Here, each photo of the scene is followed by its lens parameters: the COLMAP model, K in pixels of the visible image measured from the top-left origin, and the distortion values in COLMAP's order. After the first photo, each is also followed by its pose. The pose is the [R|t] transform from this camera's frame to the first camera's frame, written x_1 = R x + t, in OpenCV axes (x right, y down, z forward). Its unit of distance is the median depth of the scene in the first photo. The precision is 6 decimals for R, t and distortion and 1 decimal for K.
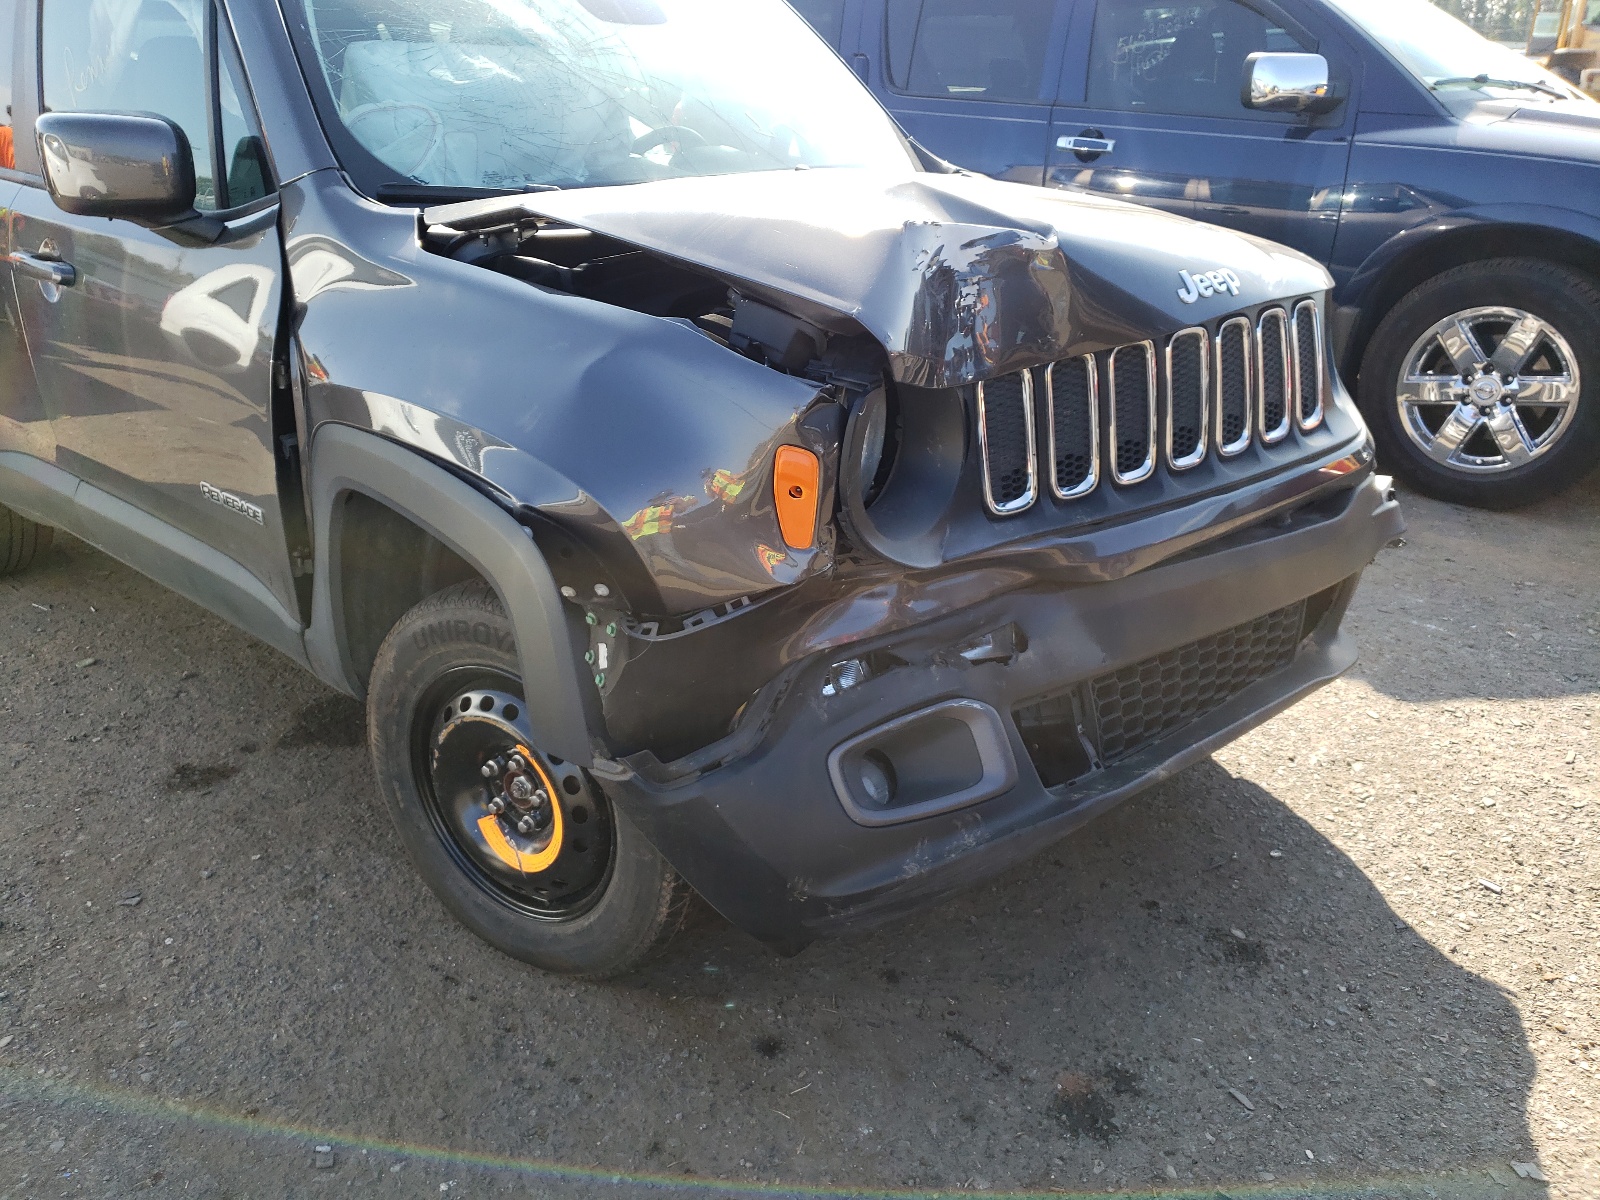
lens RADIAL K [[1210.4, 0, 790.6], [0, 1210.4, 596.4], [0, 0, 1]] dist [0.045150, -0.017691]
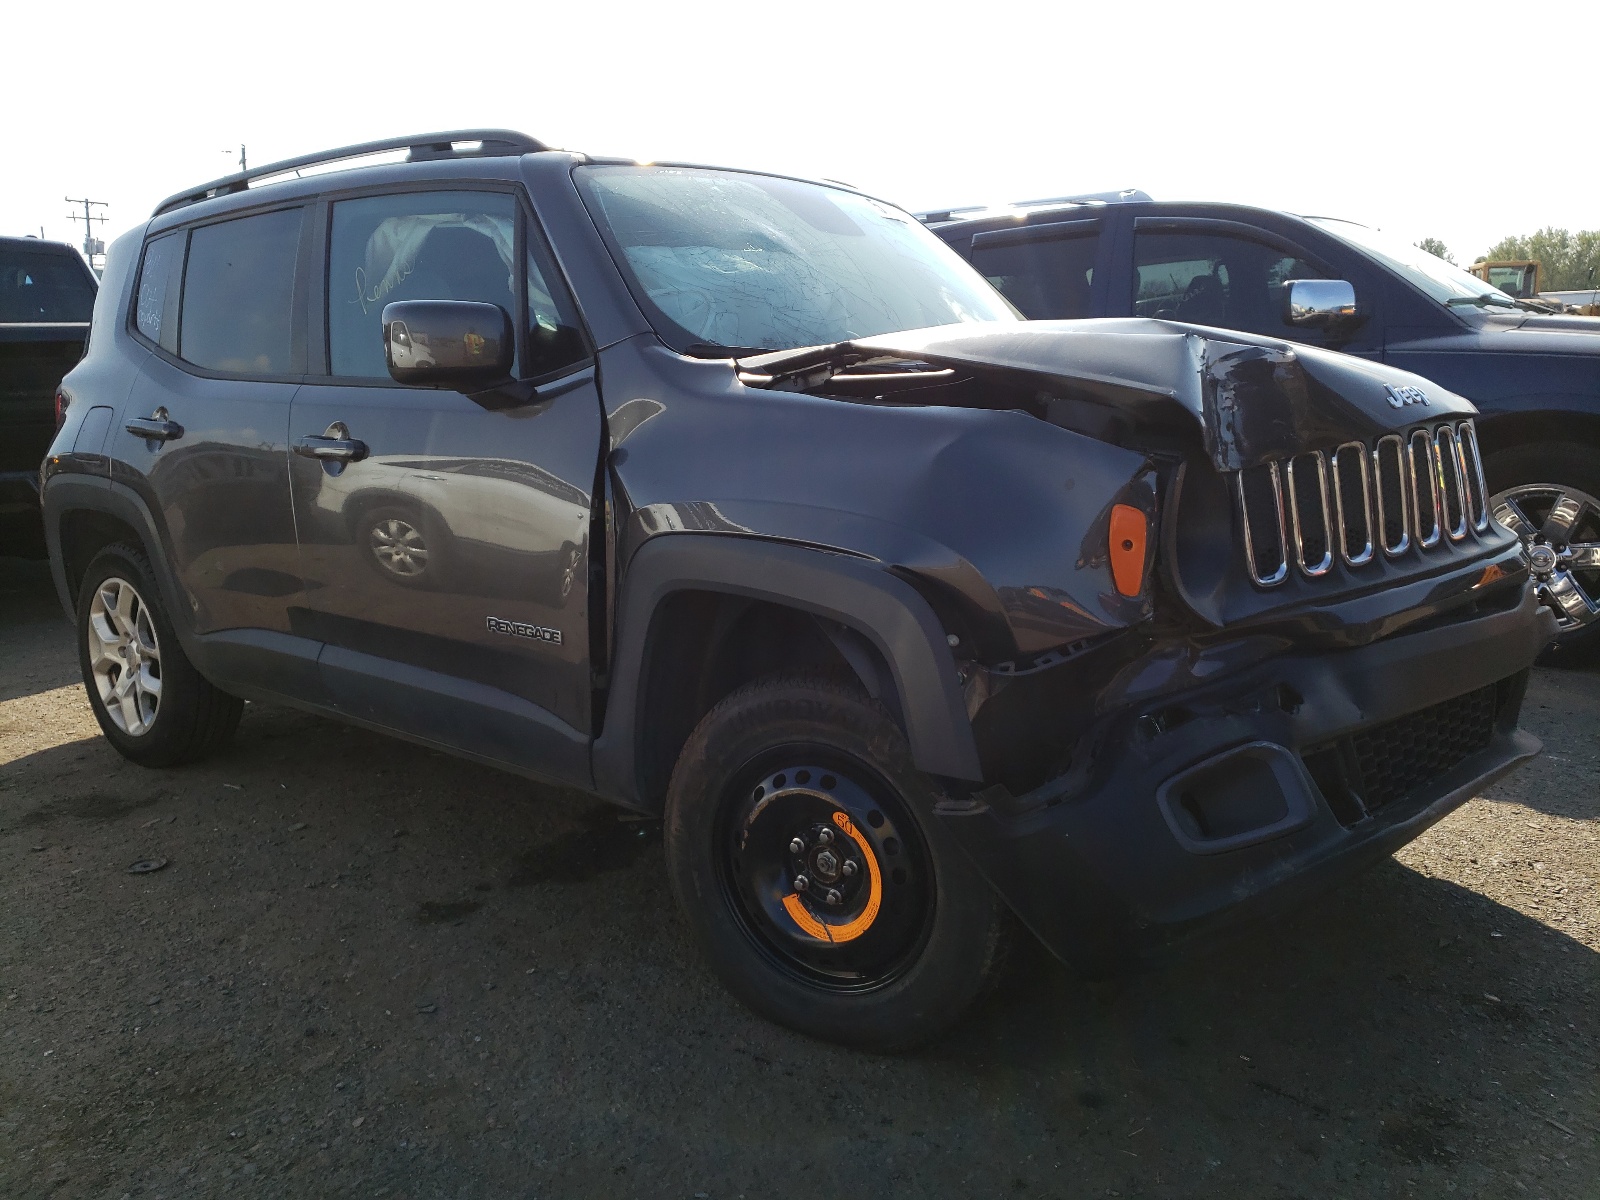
lens RADIAL K [[1210.4, 0, 800.7], [0, 1210.4, 596.8], [0, 0, 1]] dist [0.045150, -0.017691]
pose [[0.999080, -0.032504, 0.027971, -0.269218], [0.037669, 0.976919, -0.210262, 0.153521], [-0.020491, 0.211122, 0.977245, -0.099469]]
